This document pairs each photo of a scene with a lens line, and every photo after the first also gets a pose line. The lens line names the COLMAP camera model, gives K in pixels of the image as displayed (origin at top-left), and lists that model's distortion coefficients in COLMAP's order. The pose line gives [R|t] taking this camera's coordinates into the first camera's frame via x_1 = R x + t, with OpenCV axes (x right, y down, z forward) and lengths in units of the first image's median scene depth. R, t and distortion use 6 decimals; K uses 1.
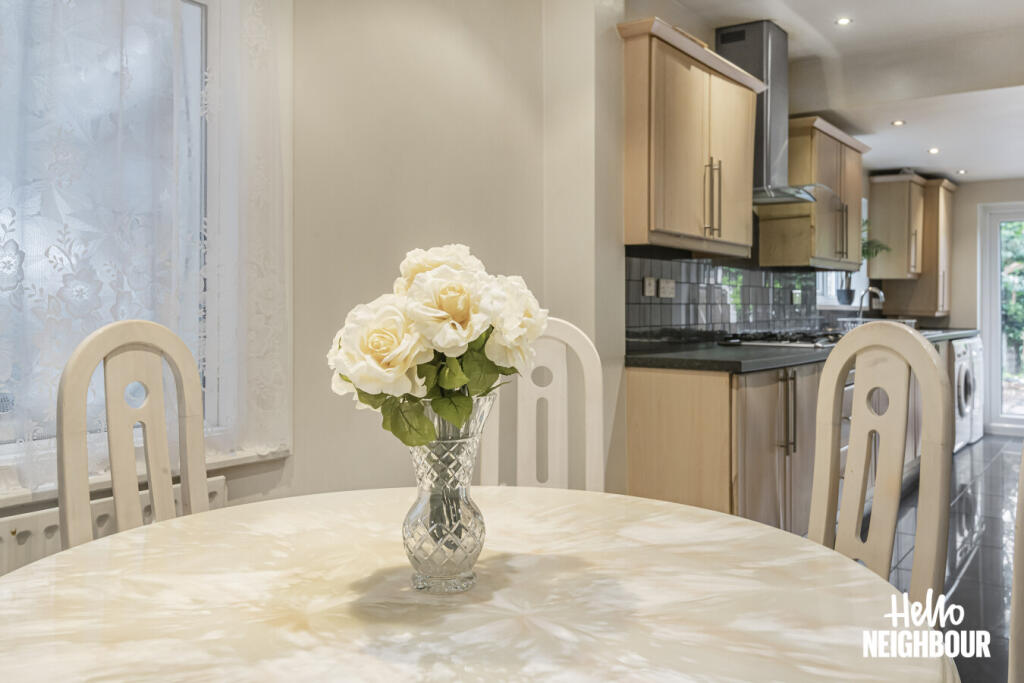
lens RADIAL K [[850.6, 0, 526.3], [0, 850.6, 296.7], [0, 0, 1]] dist [0.031591, -0.007394]
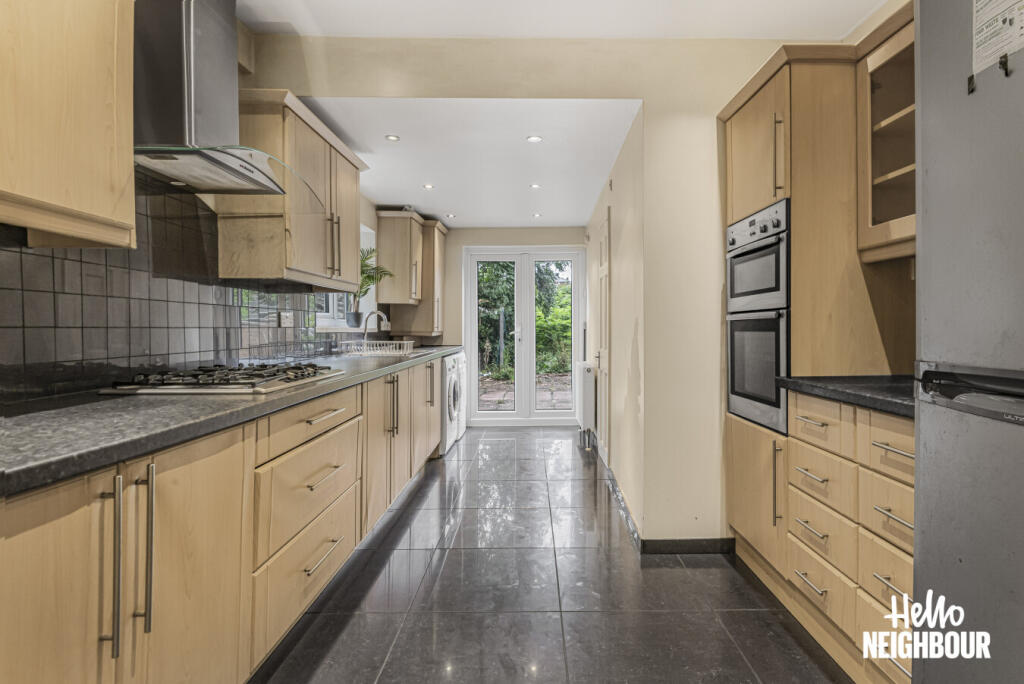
lens RADIAL K [[547.7, 0, 517.2], [0, 547.7, 332.0], [0, 0, 1]] dist [0.003834, -0.010320]
pose [[0.830721, -0.008722, 0.556620, 0.164399], [-0.002091, 0.999821, 0.018787, 0.002781], [-0.556684, -0.016771, 0.830555, 0.325268]]
